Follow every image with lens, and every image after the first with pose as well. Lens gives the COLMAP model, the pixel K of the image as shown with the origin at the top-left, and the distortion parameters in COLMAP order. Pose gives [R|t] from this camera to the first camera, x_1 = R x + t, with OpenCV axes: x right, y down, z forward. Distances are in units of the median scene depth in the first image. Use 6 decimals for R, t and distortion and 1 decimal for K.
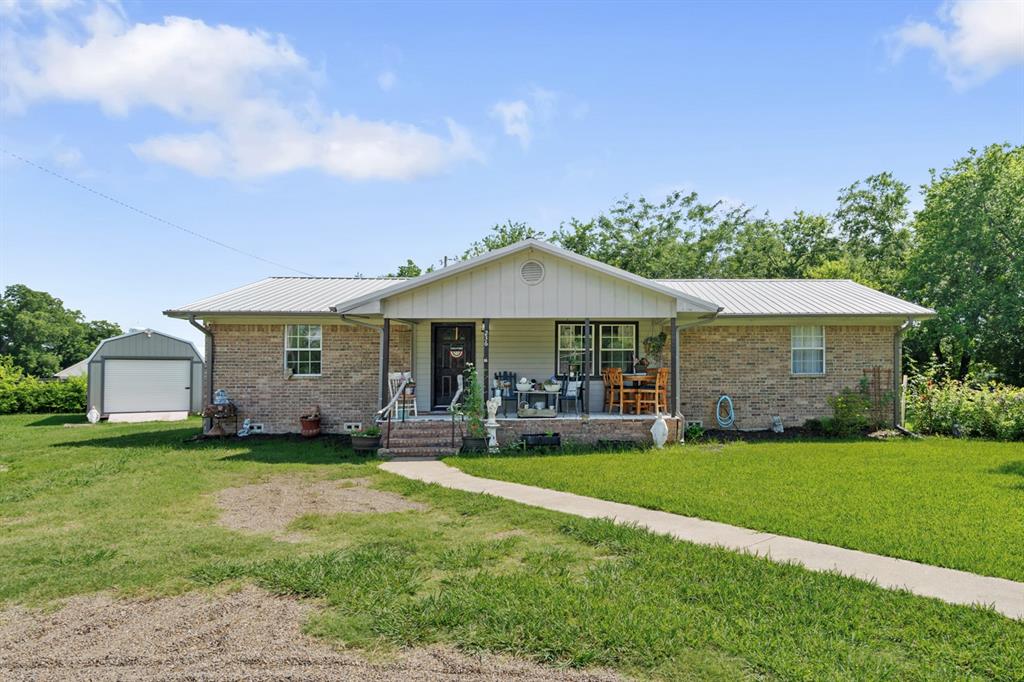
lens RADIAL K [[544.0, 0, 512.0], [0, 544.0, 341.0], [0, 0, 1]] dist [0.001540, 0.000332]
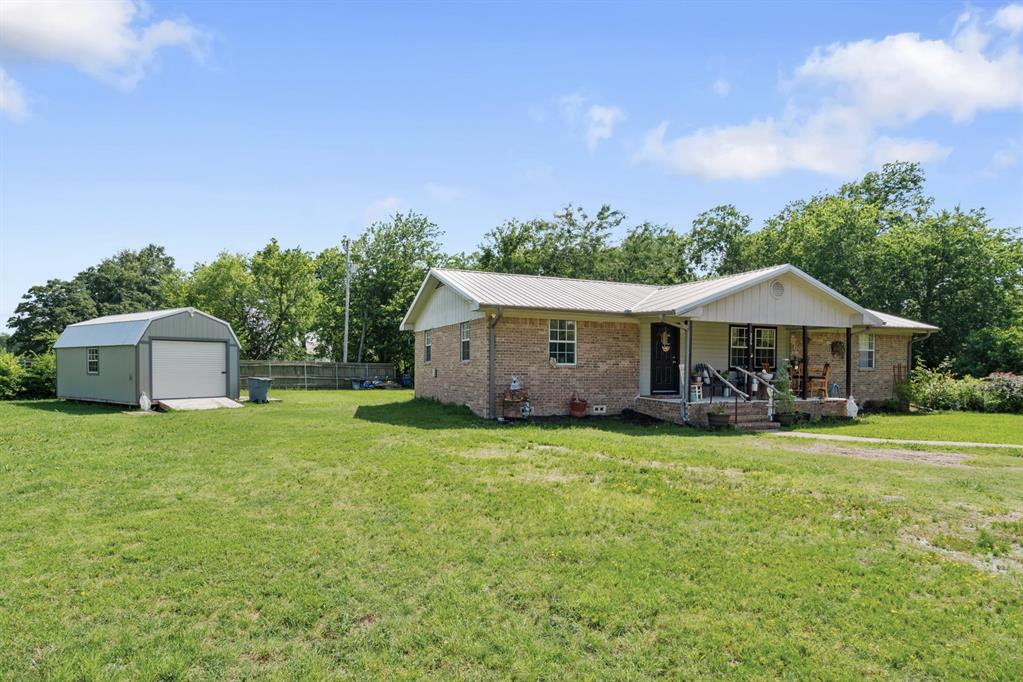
lens RADIAL K [[530.0, 0, 511.5], [0, 530.0, 341.0], [0, 0, 1]] dist [-0.000131, 0.000102]
pose [[0.949676, 0.028567, 0.311929, -0.811674], [-0.035534, 0.999229, 0.016673, -0.000599], [-0.311213, -0.026918, 0.949959, -0.019692]]
